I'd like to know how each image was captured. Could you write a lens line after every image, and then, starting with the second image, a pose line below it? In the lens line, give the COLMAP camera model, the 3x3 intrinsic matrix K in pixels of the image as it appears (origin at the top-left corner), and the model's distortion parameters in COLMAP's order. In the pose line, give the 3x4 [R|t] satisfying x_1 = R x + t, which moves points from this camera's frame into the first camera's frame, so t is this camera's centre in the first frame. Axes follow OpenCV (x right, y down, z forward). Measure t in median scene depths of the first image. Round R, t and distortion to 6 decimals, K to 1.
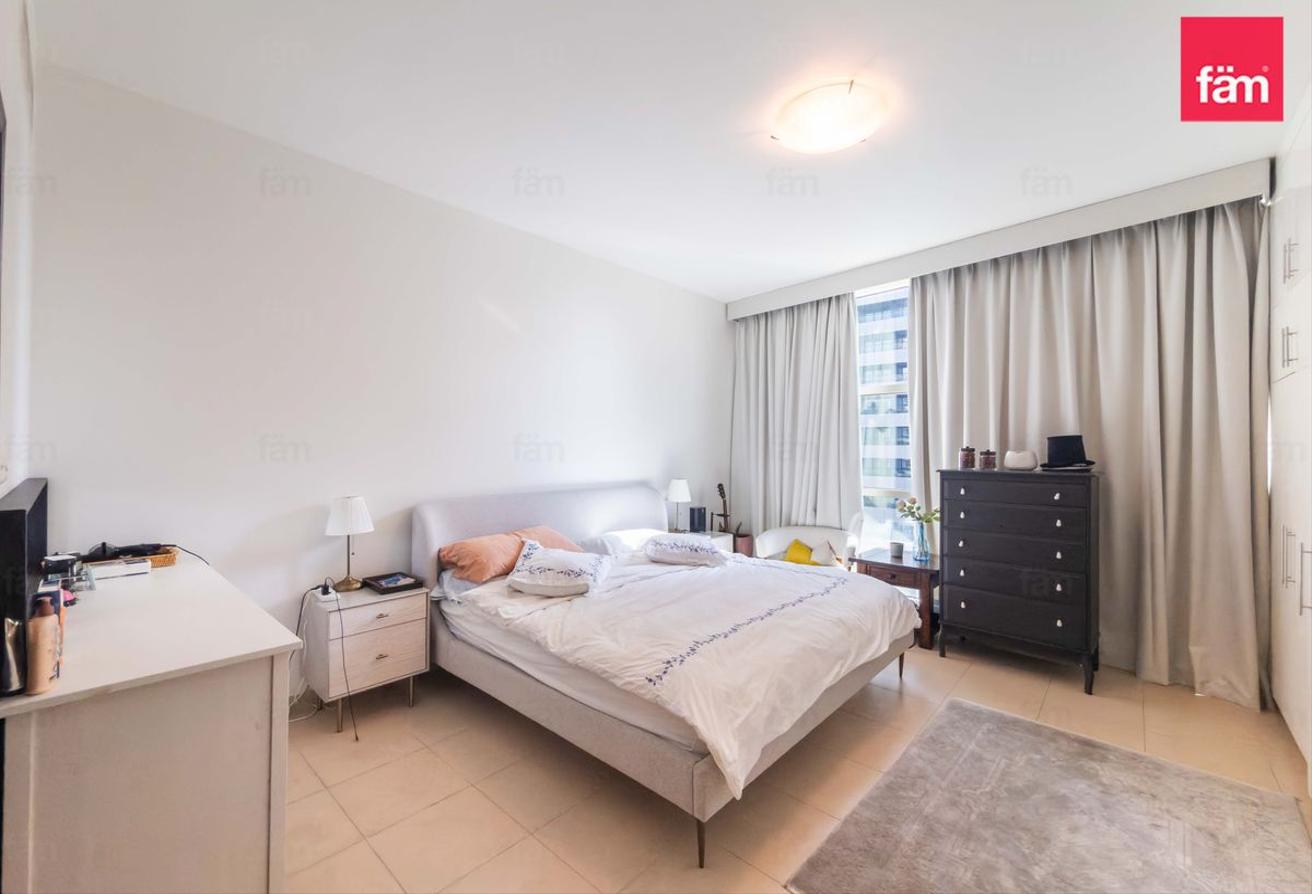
lens RADIAL K [[550.0, 0, 677.2], [0, 550.0, 444.1], [0, 0, 1]] dist [-0.020457, 0.000008]
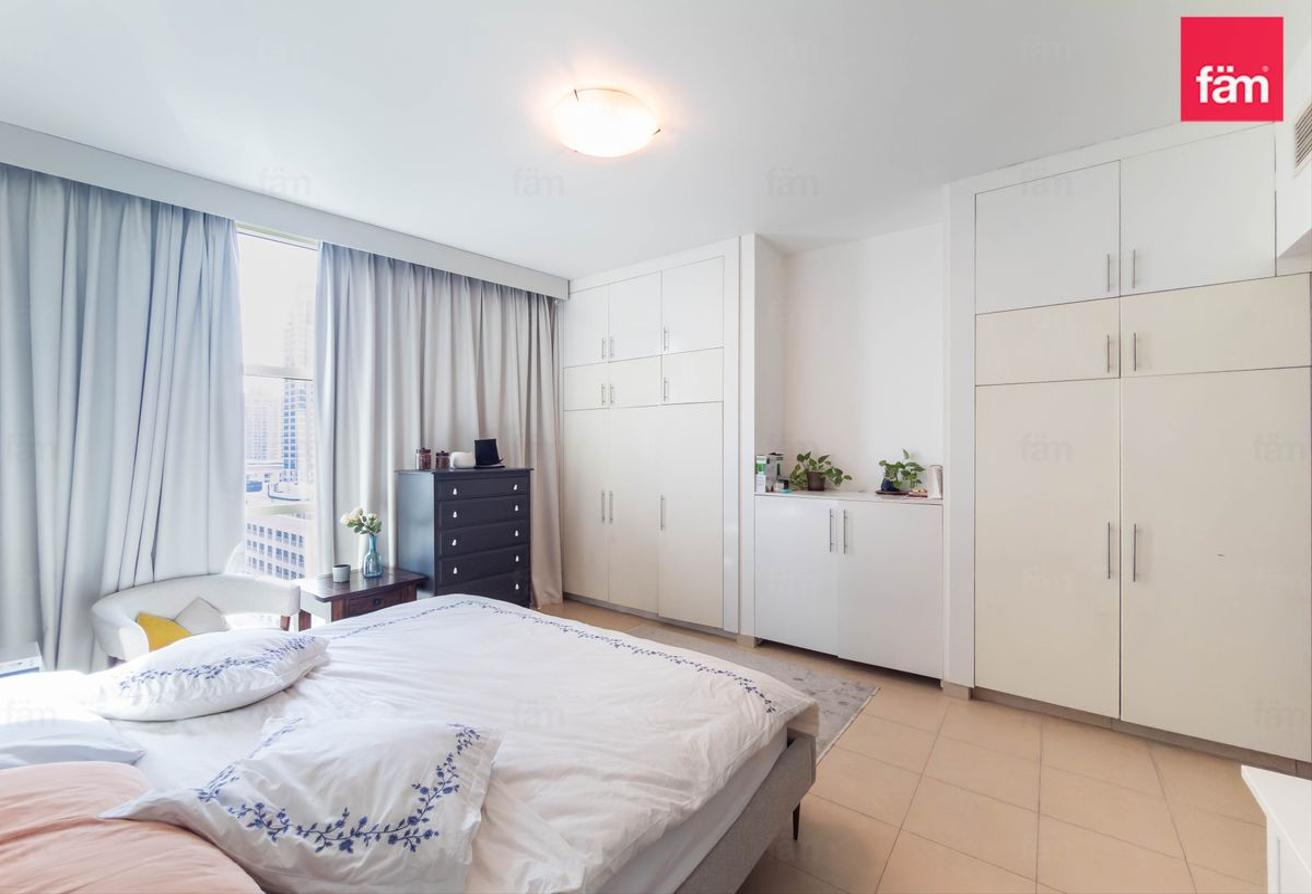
lens RADIAL K [[533.4, 0, 656.0], [0, 533.4, 447.0], [0, 0, 1]] dist [0.001106, 0.000354]
pose [[-0.088891, -0.005351, 0.996027, -0.498316], [-0.009236, 0.999947, 0.004547, -0.005866], [-0.995999, -0.008795, -0.088936, 0.690707]]
